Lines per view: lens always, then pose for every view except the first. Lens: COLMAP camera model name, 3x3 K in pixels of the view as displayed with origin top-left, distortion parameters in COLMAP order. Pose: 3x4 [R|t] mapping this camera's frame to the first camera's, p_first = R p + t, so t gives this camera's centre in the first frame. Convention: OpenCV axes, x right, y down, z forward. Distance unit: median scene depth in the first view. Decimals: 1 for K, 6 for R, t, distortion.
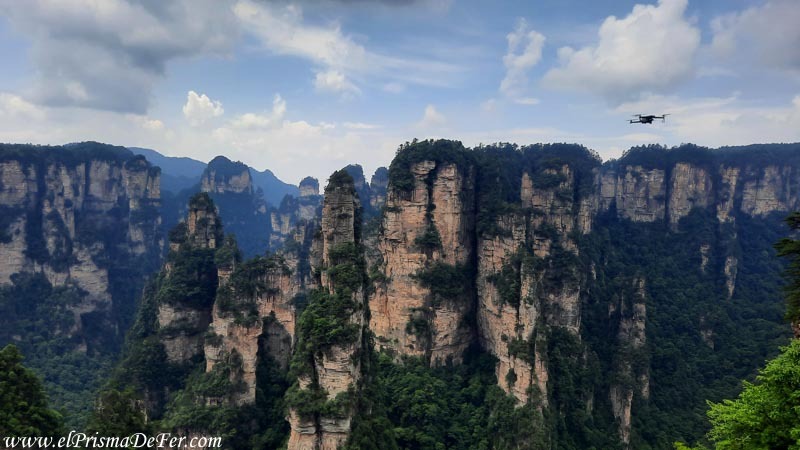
lens RADIAL K [[592.8, 0, 405.1], [0, 592.8, 224.2], [0, 0, 1]] dist [0.060438, -0.022037]
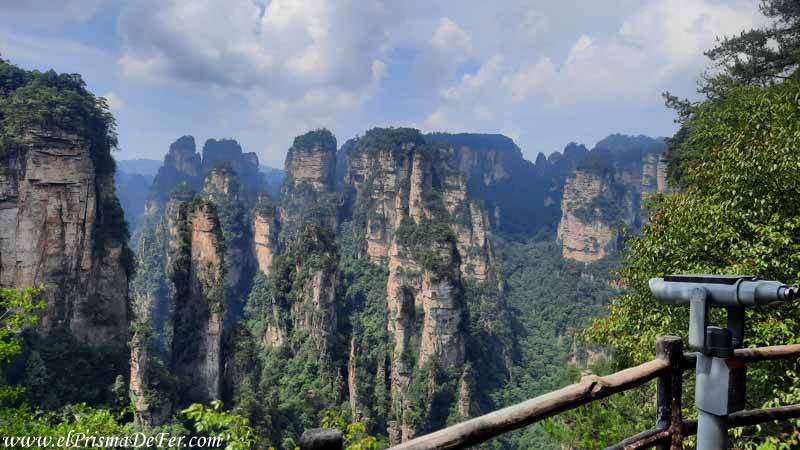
lens RADIAL K [[592.8, 0, 402.9], [0, 592.8, 228.1], [0, 0, 1]] dist [0.060438, -0.022037]
pose [[0.848829, -0.044474, 0.526793, -0.810826], [0.018282, 0.998329, 0.054823, 0.035381], [-0.528351, -0.036905, 0.848223, -0.335137]]
